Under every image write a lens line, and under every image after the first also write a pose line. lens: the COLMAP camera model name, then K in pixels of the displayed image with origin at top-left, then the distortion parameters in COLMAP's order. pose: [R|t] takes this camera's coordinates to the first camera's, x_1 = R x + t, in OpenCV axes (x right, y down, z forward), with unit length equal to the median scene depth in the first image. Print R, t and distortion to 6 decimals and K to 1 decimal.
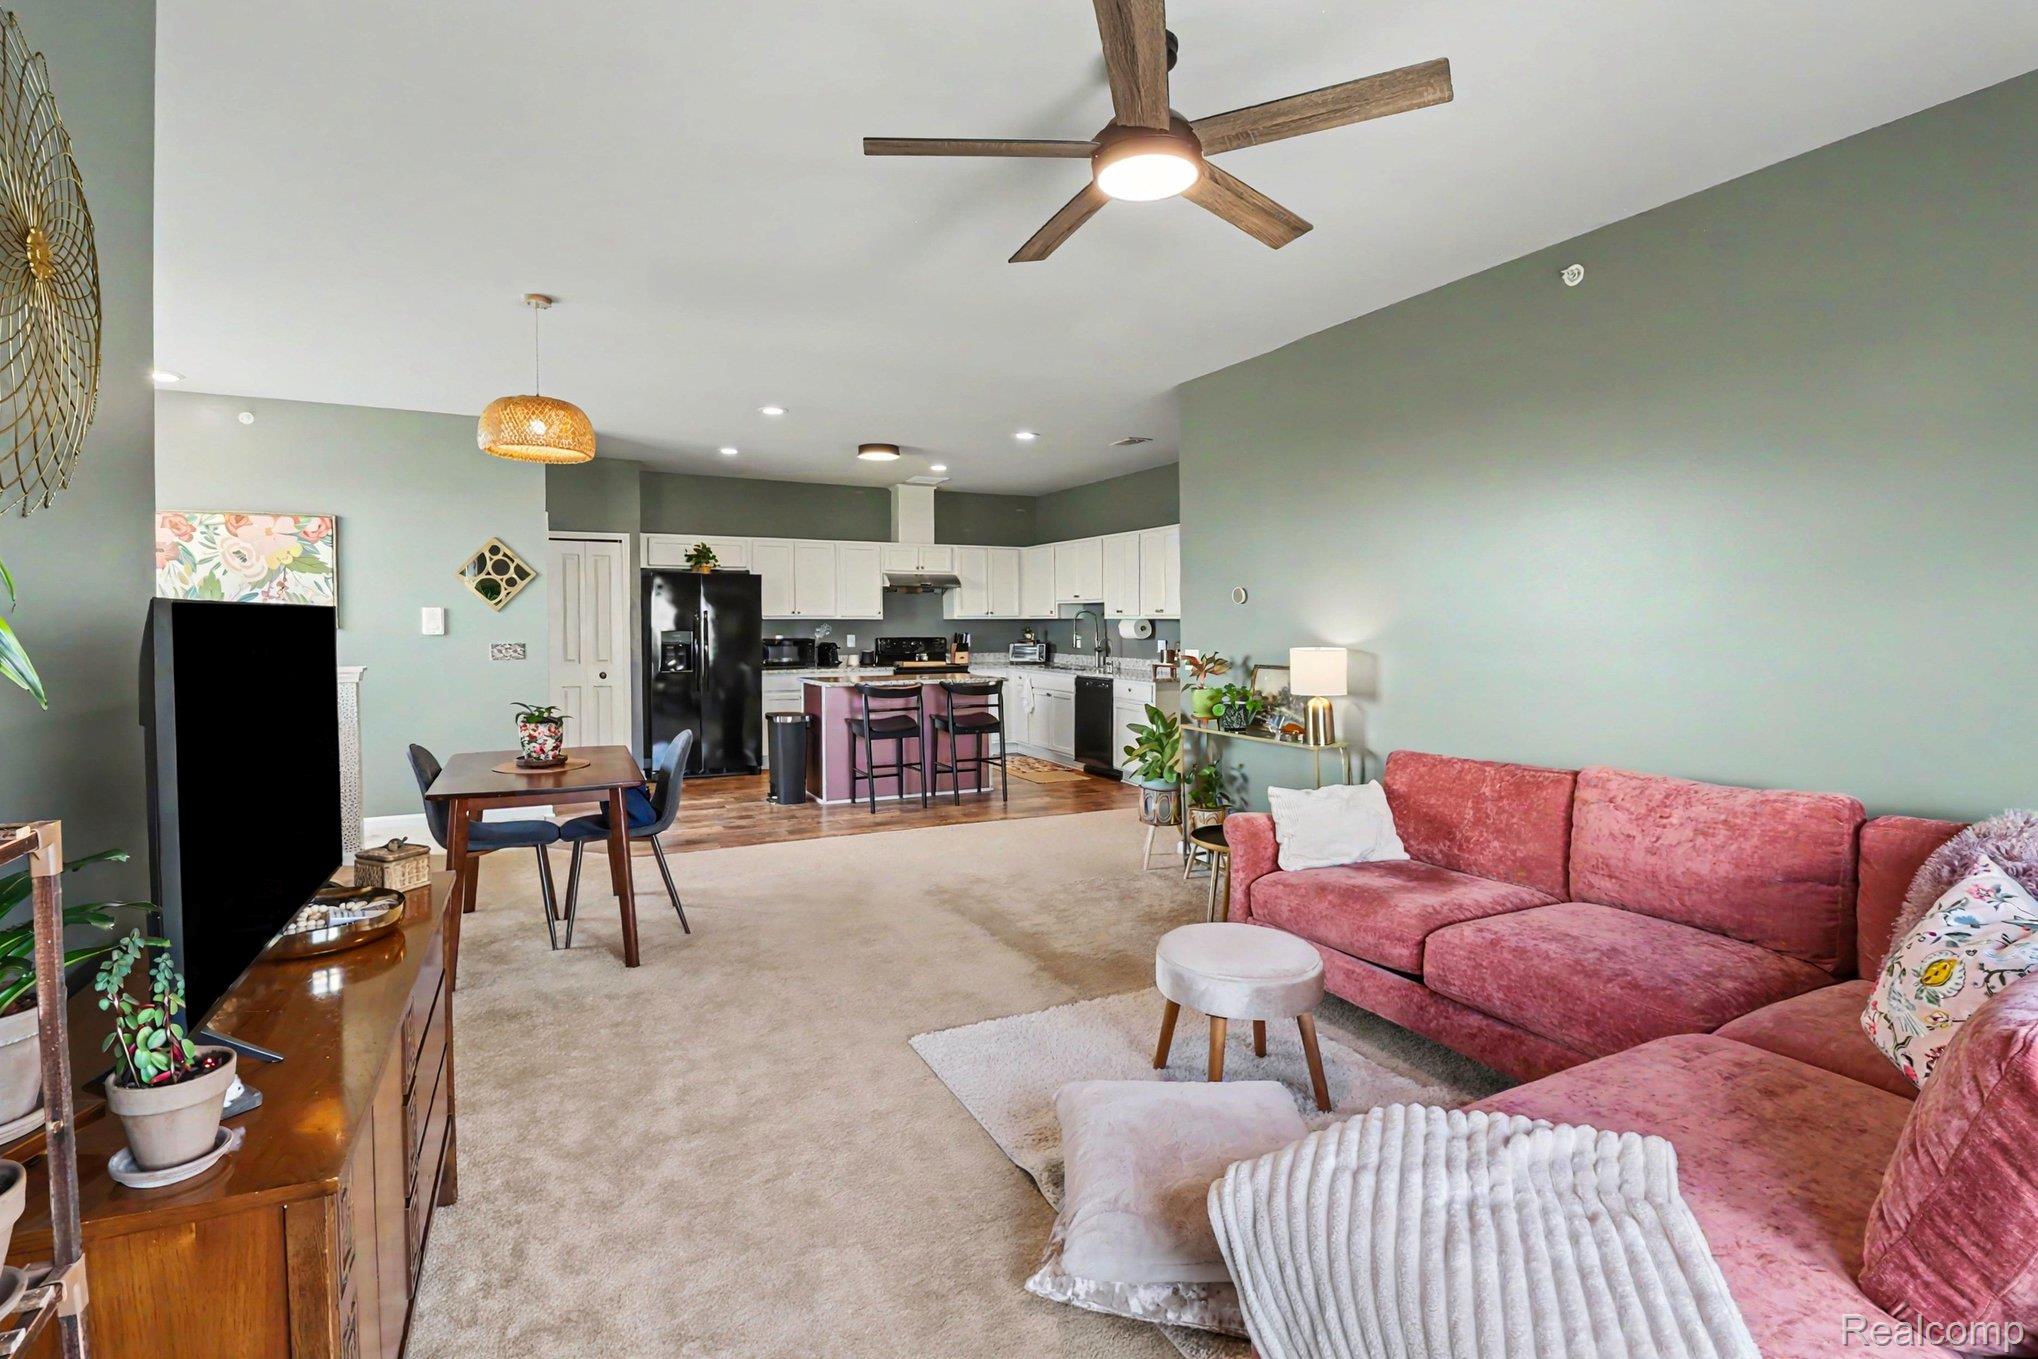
lens RADIAL K [[969.7, 0, 1025.7], [0, 969.7, 641.7], [0, 0, 1]] dist [-0.004558, -0.009724]
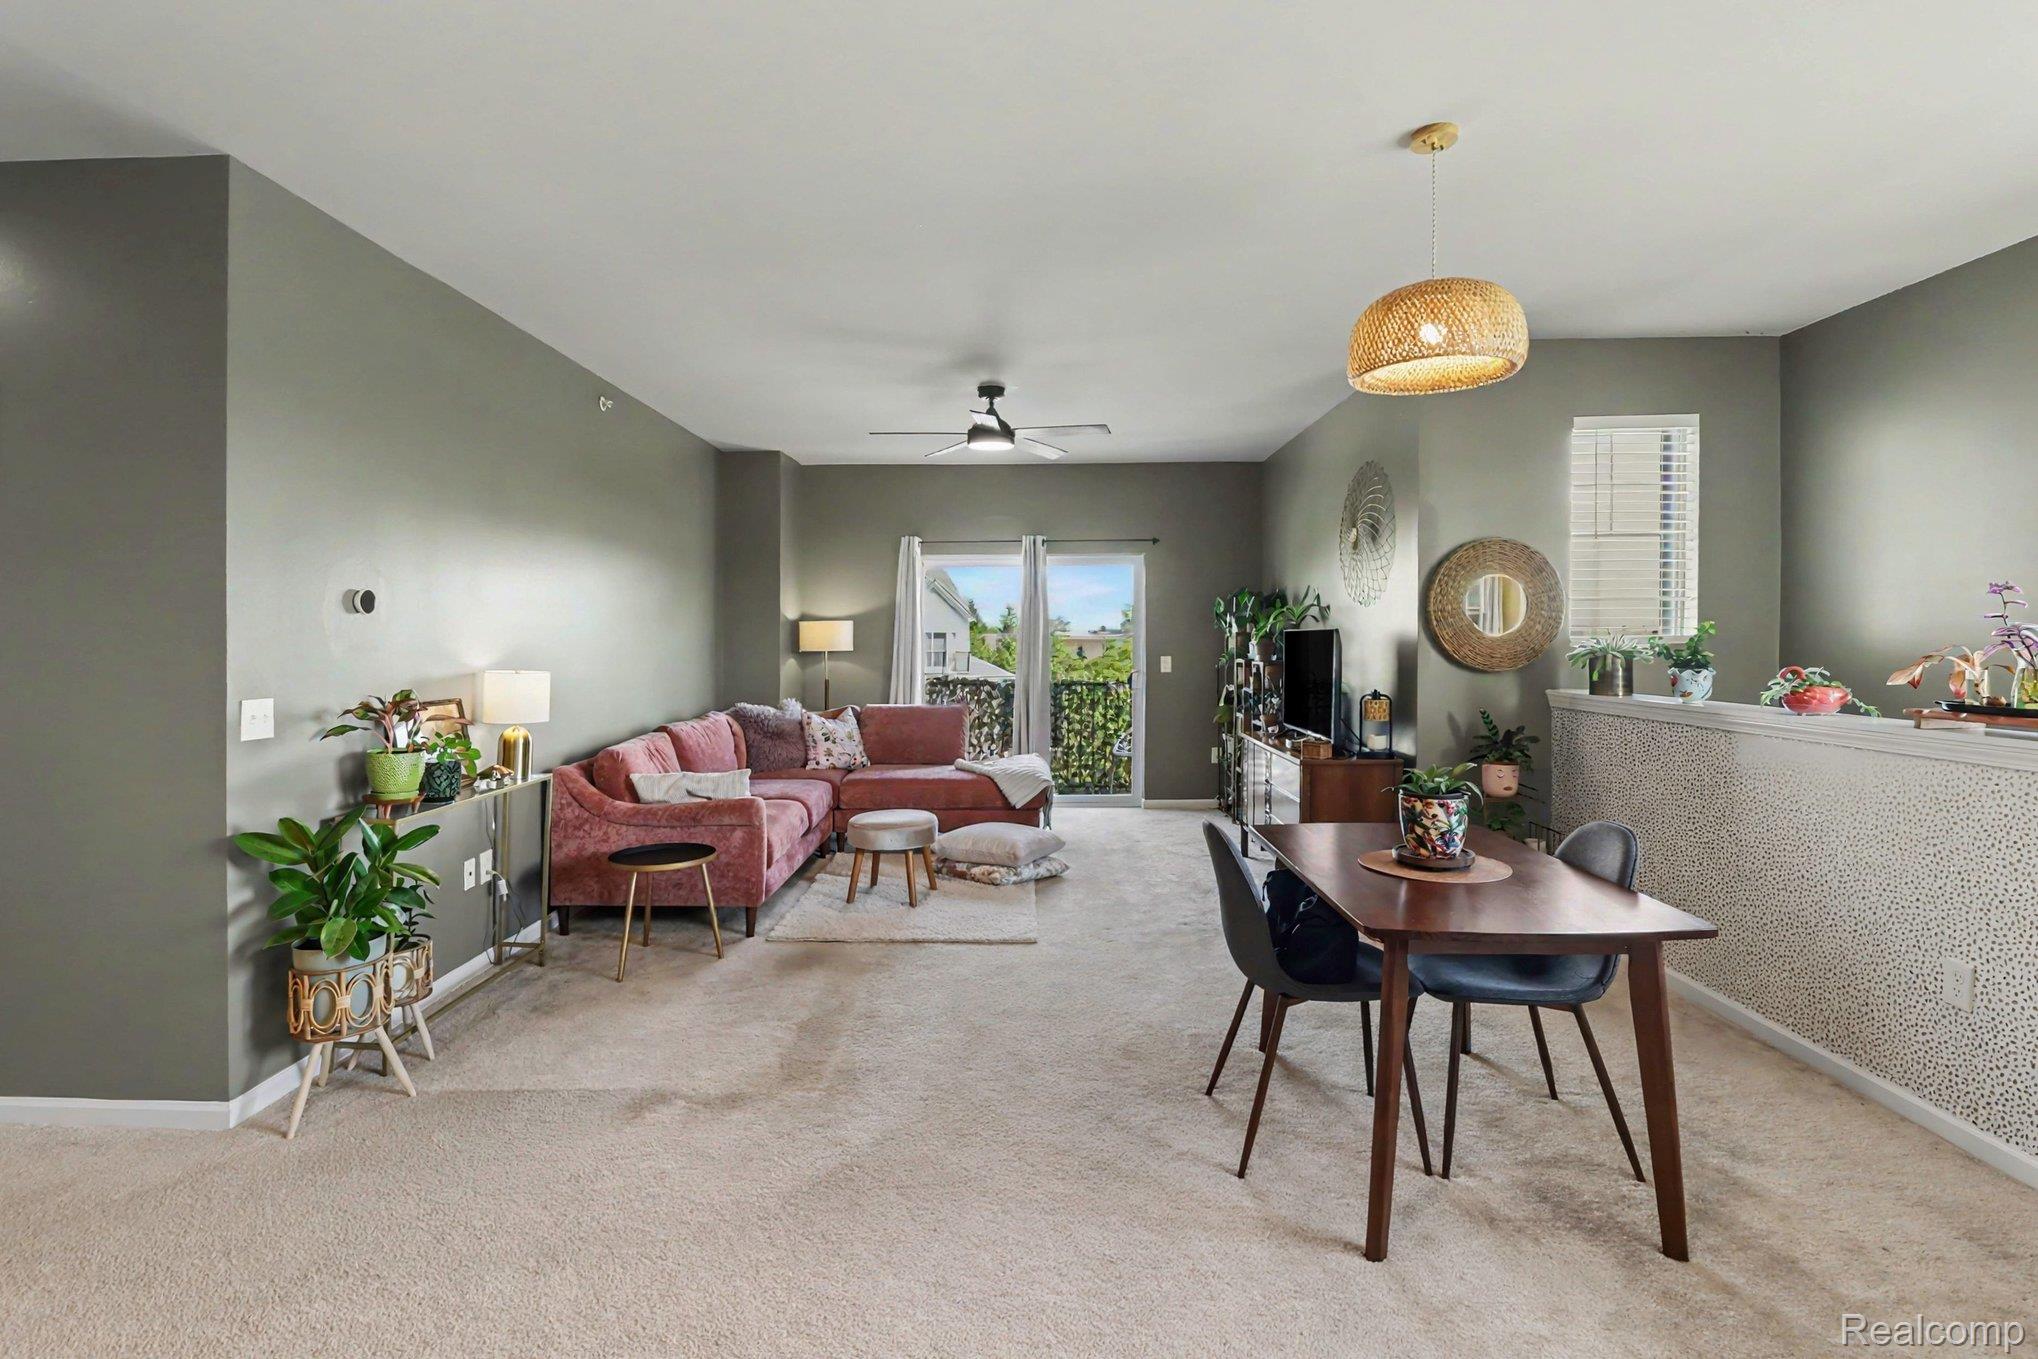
lens RADIAL K [[969.7, 0, 937.9], [0, 969.7, 622.9], [0, 0, 1]] dist [-0.004558, -0.009724]
pose [[-0.874064, 0.013615, 0.485620, -0.305458], [0.020843, 0.999738, 0.009487, -0.022872], [-0.485364, 0.018414, -0.874118, 0.992226]]
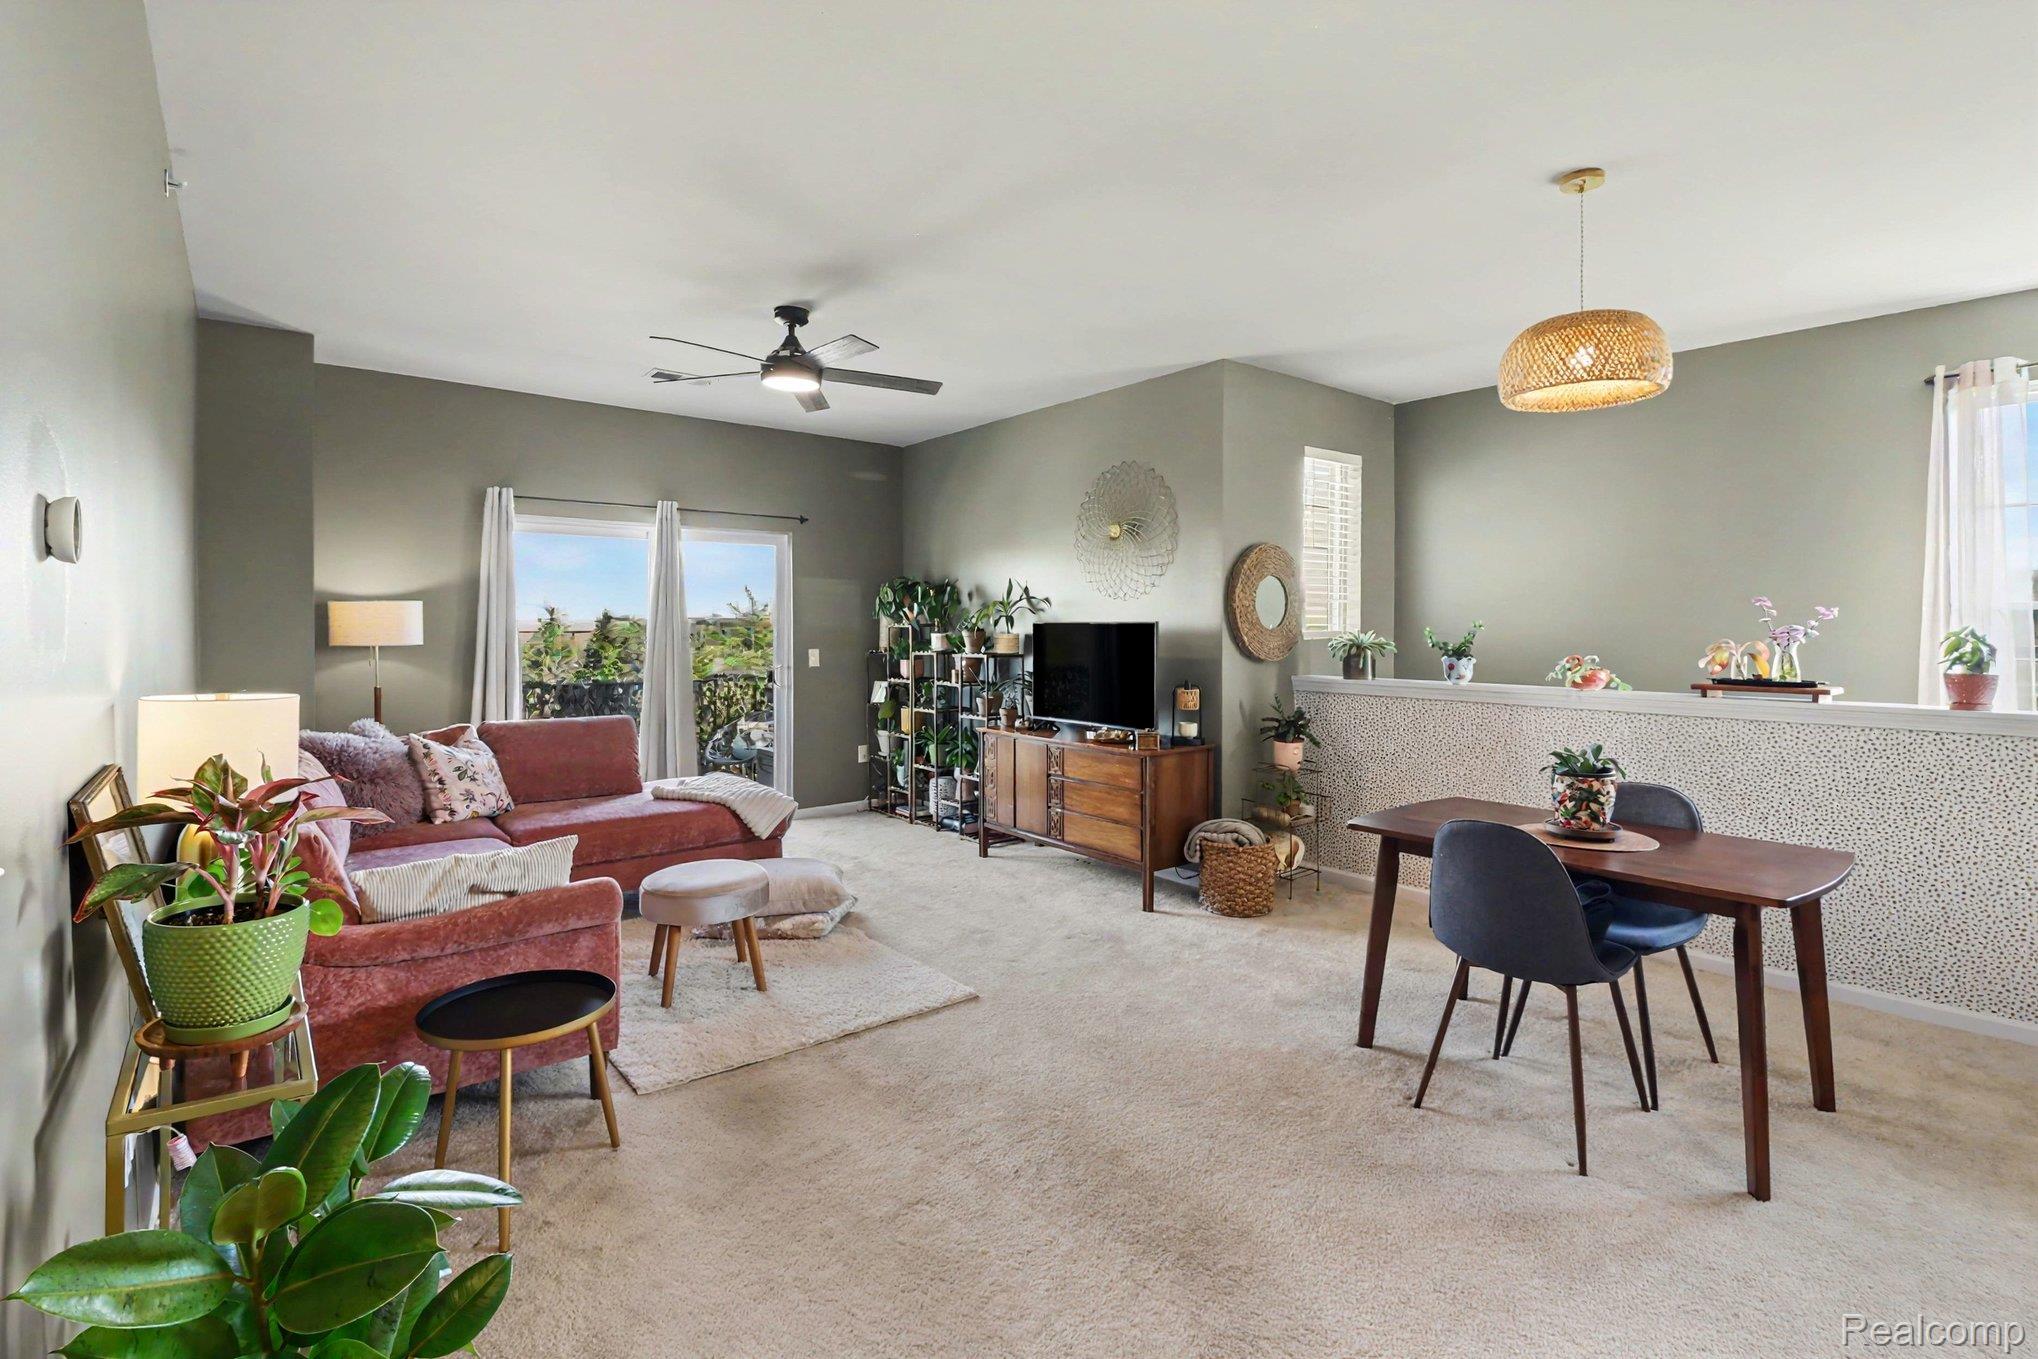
lens RADIAL K [[969.7, 0, 1036.6], [0, 969.7, 635.0], [0, 0, 1]] dist [-0.004558, -0.009724]
pose [[-0.973236, 0.000311, -0.229806, 0.026103], [-0.008257, 0.999306, 0.036322, -0.022035], [0.229658, 0.037248, -0.972558, 0.925212]]
